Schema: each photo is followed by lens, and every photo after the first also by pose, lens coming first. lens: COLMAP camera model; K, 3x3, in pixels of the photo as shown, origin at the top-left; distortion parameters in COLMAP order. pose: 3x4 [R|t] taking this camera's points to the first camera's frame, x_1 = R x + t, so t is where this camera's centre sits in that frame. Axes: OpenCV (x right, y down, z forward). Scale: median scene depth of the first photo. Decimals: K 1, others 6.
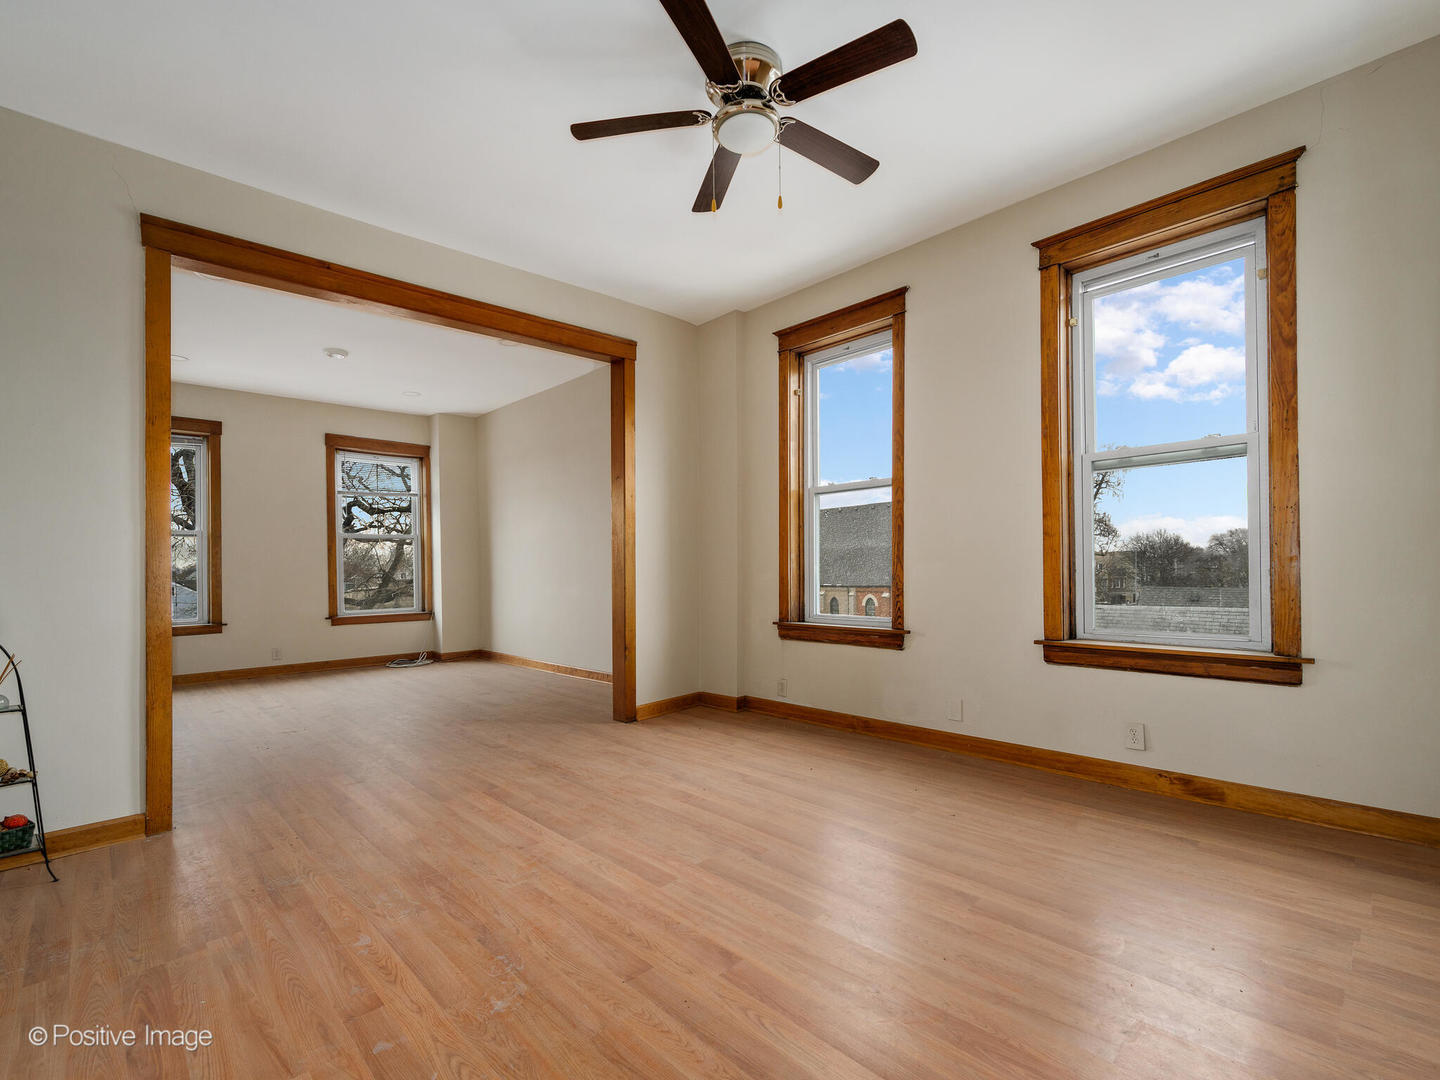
lens RADIAL K [[646.1, 0, 733.3], [0, 646.1, 564.0], [0, 0, 1]] dist [-0.001017, -0.001833]
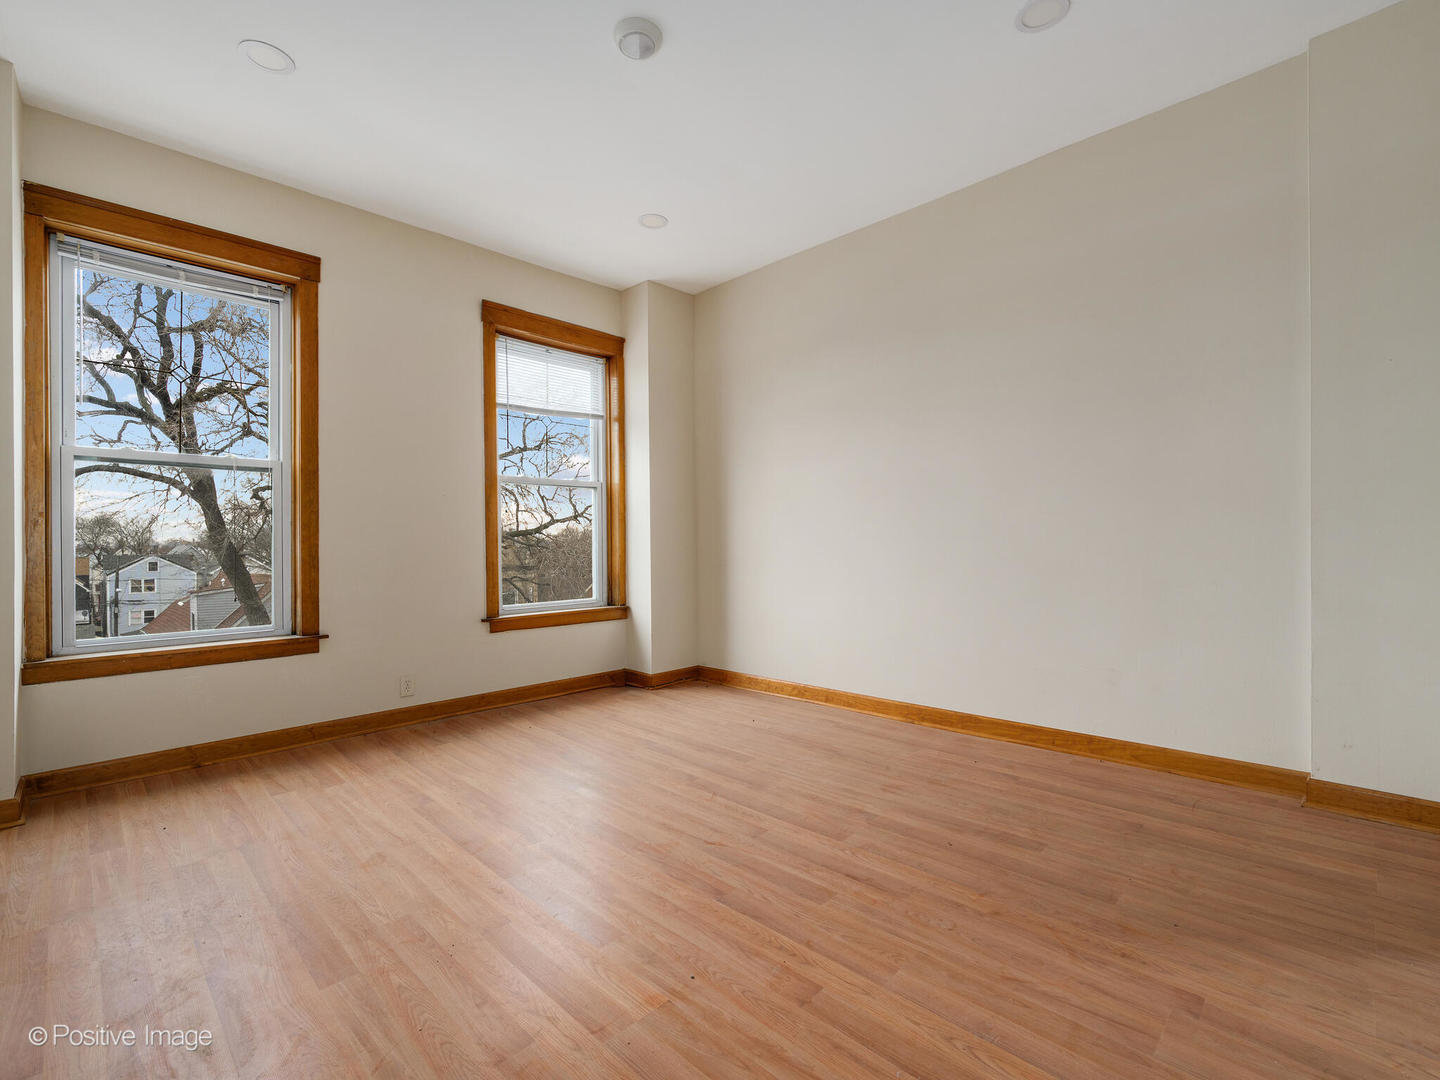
lens RADIAL K [[646.1, 0, 719.5], [0, 646.1, 543.3], [0, 0, 1]] dist [-0.001017, -0.001833]
pose [[0.999980, -0.004017, 0.004966, -0.385858], [0.003988, 0.999975, 0.005854, 0.011161], [-0.004989, -0.005834, 0.999971, 0.384409]]
